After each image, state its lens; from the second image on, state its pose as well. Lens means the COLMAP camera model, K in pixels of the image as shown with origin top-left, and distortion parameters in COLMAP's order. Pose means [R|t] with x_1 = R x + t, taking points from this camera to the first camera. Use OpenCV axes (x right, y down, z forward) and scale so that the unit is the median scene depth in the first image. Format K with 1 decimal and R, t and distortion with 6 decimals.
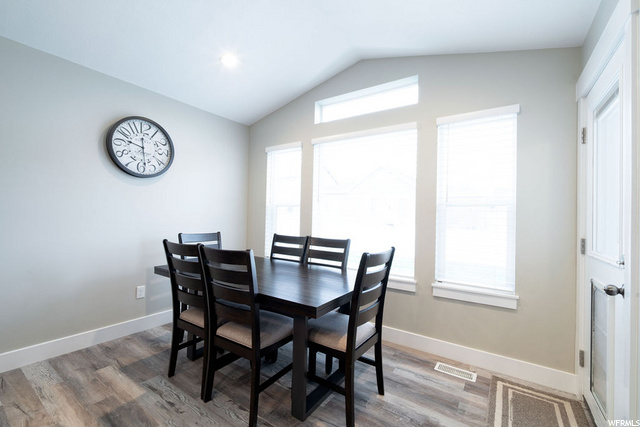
lens RADIAL K [[273.7, 0, 324.2], [0, 273.7, 214.5], [0, 0, 1]] dist [-0.000509, -0.000753]
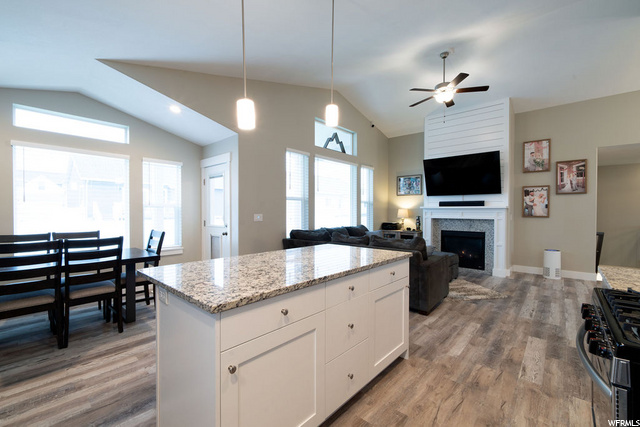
lens RADIAL K [[273.7, 0, 319.5], [0, 273.7, 213.8], [0, 0, 1]] dist [-0.000509, -0.000753]
pose [[0.134971, -0.032506, 0.990316, -1.082344], [-0.010939, 0.999352, 0.034294, -0.058049], [-0.990789, -0.015462, 0.134528, -0.333500]]
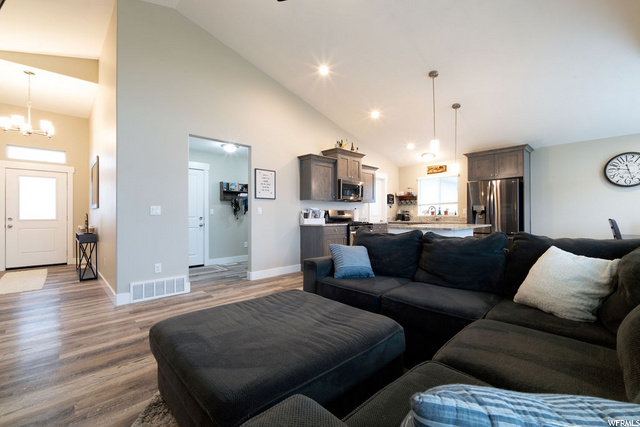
lens RADIAL K [[273.7, 0, 320.1], [0, 273.7, 212.4], [0, 0, 1]] dist [-0.000509, -0.000753]
pose [[-0.214946, -0.033448, -0.976053, 1.450516], [0.009217, 0.999299, -0.036275, 0.071561], [0.976582, -0.016793, -0.214488, -0.544955]]
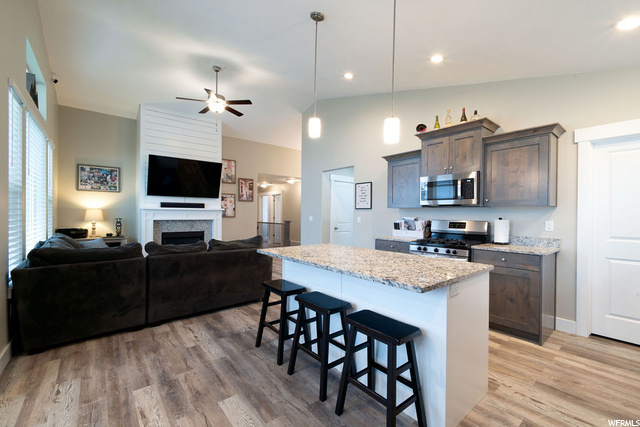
lens RADIAL K [[273.7, 0, 317.5], [0, 273.7, 214.3], [0, 0, 1]] dist [-0.000509, -0.000753]
pose [[-0.956243, -0.030253, 0.291004, -0.469530], [-0.031960, 0.999489, -0.001111, -0.034574], [-0.290822, -0.010362, -0.956721, 0.701895]]
